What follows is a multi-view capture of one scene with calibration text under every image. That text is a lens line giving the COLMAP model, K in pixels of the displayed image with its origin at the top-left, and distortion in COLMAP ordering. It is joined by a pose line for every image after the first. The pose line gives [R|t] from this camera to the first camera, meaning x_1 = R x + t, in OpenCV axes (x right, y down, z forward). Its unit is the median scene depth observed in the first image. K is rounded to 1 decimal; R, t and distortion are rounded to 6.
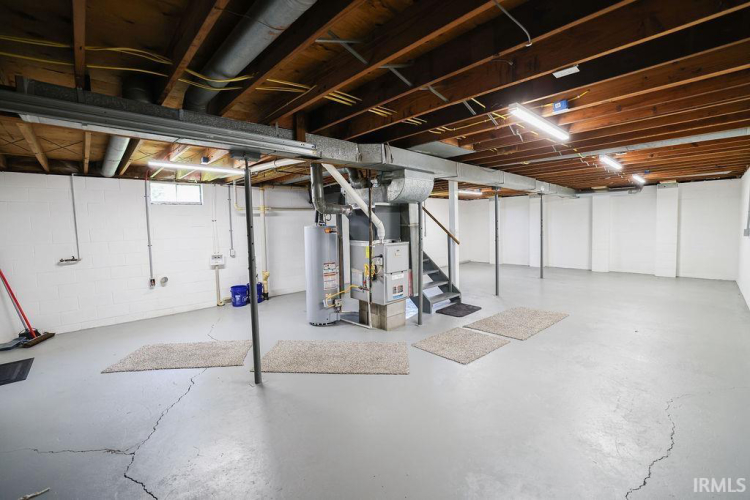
lens RADIAL K [[321.6, 0, 375.4], [0, 321.6, 248.6], [0, 0, 1]] dist [-0.038649, 0.010768]
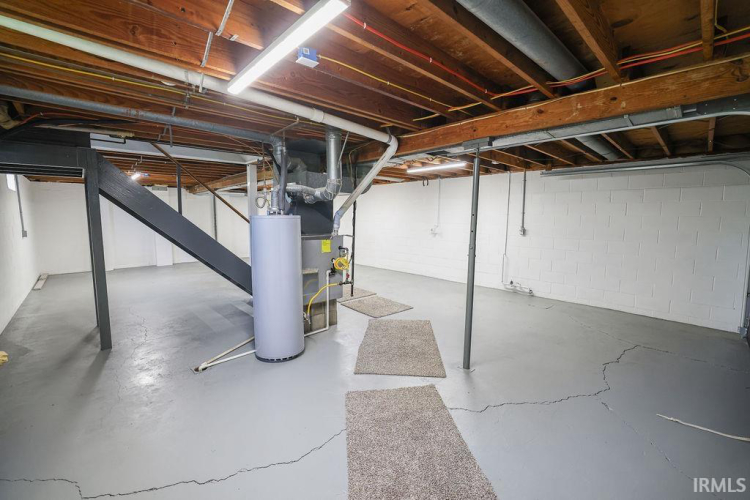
lens RADIAL K [[321.6, 0, 375.5], [0, 321.6, 251.4], [0, 0, 1]] dist [-0.038649, 0.010768]
pose [[0.002182, -0.091747, 0.995780, -1.051609], [0.068153, 0.993481, 0.091385, -0.054637], [-0.997672, 0.067666, 0.008421, 0.972823]]
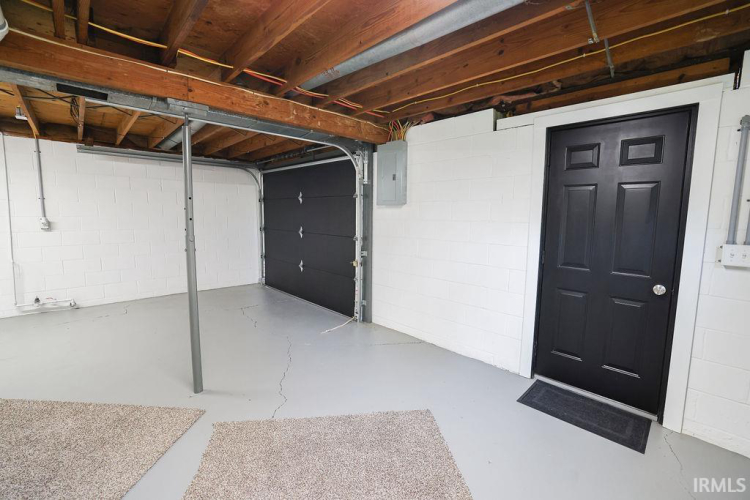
lens RADIAL K [[321.6, 0, 375.4], [0, 321.6, 247.5], [0, 0, 1]] dist [-0.038649, 0.010768]
pose [[-0.999888, 0.007875, -0.012707, -0.628172], [0.005496, 0.984118, 0.177433, -0.067444], [0.013902, 0.177343, -0.984051, 1.344076]]
